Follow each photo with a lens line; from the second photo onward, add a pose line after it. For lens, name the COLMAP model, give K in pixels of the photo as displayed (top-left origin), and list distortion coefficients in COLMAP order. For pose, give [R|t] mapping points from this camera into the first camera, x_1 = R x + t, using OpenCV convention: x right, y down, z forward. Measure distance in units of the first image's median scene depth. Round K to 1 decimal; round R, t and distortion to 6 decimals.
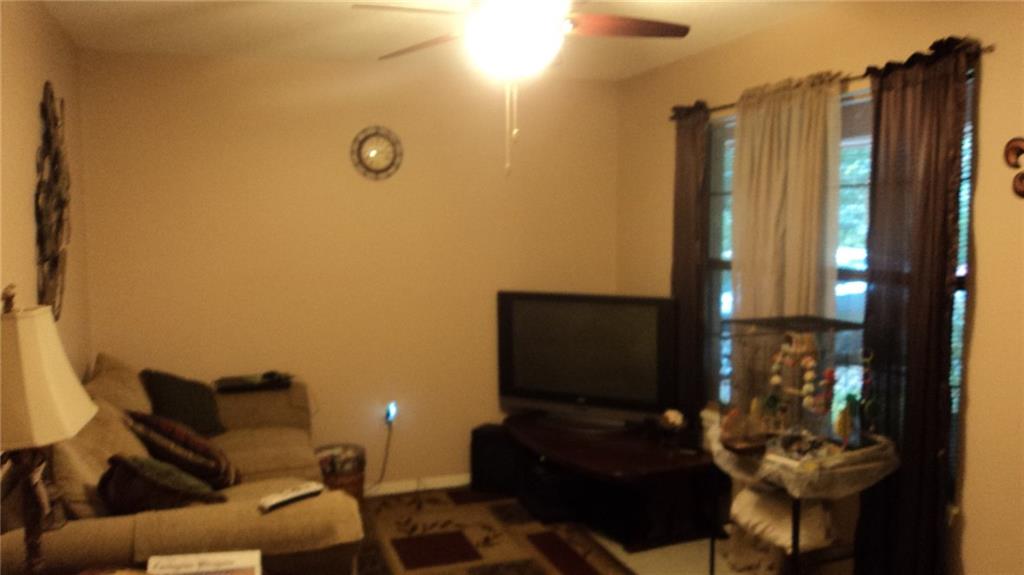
lens RADIAL K [[849.2, 0, 512.0], [0, 849.2, 287.5], [0, 0, 1]] dist [-0.009014, -0.003520]
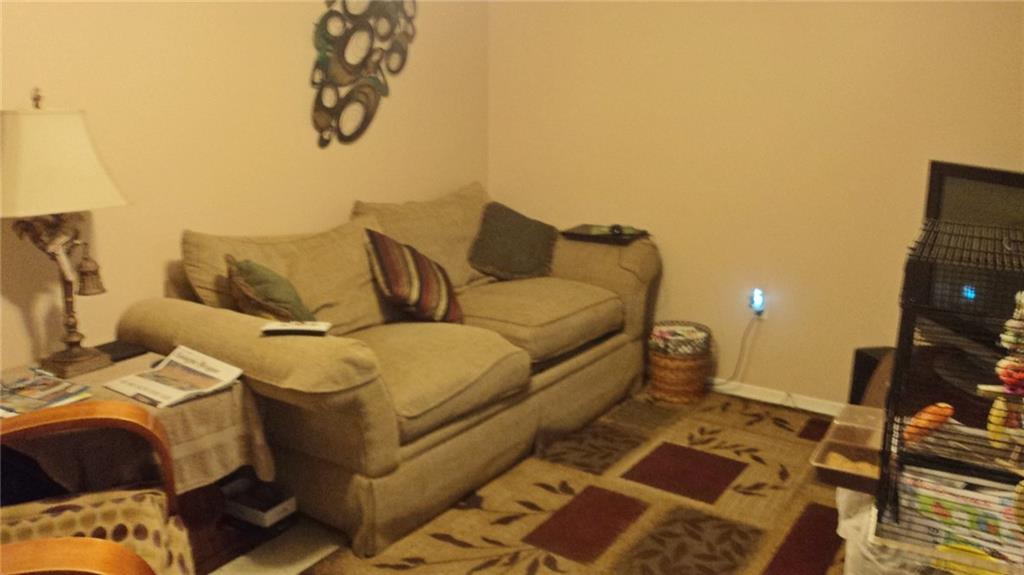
lens RADIAL K [[849.2, 0, 512.0], [0, 849.2, 287.5], [0, 0, 1]] dist [-0.009014, -0.003520]
pose [[0.548942, 0.193477, -0.813160, 0.404828], [-0.061140, 0.979530, 0.191788, -0.002256], [0.833621, -0.055564, 0.549534, 0.406271]]
